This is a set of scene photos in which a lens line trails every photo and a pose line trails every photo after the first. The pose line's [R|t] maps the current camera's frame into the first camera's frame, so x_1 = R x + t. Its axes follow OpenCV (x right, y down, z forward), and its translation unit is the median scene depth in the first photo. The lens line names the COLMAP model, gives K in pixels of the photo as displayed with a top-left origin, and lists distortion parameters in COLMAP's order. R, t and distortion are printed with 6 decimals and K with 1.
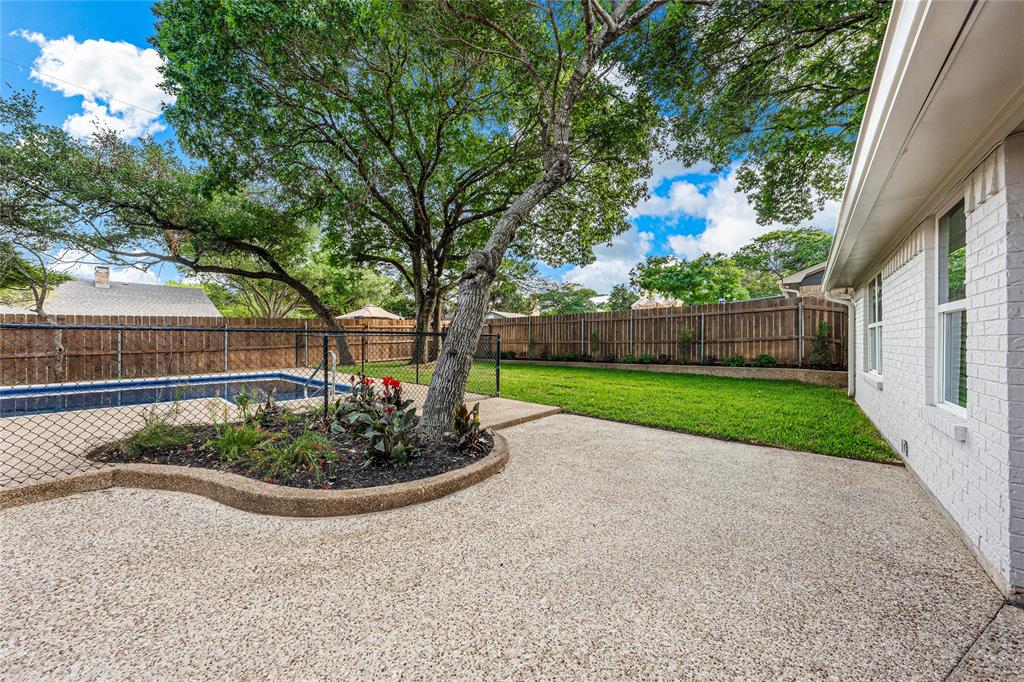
lens RADIAL K [[347.6, 0, 513.4], [0, 347.6, 338.9], [0, 0, 1]] dist [-0.003822, 0.000587]
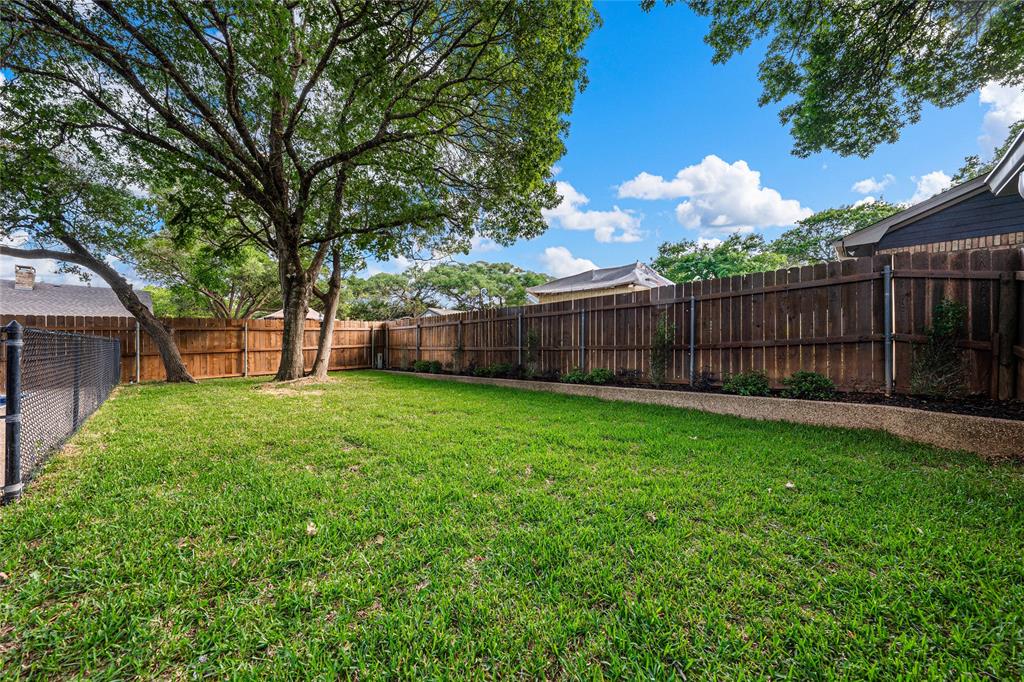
lens RADIAL K [[347.6, 0, 516.8], [0, 347.6, 345.6], [0, 0, 1]] dist [-0.003822, 0.000587]
pose [[0.996497, -0.003416, -0.083559, 0.316732], [0.003358, 0.999994, -0.000834, 0.005419], [0.083562, 0.000550, 0.996502, 0.427684]]
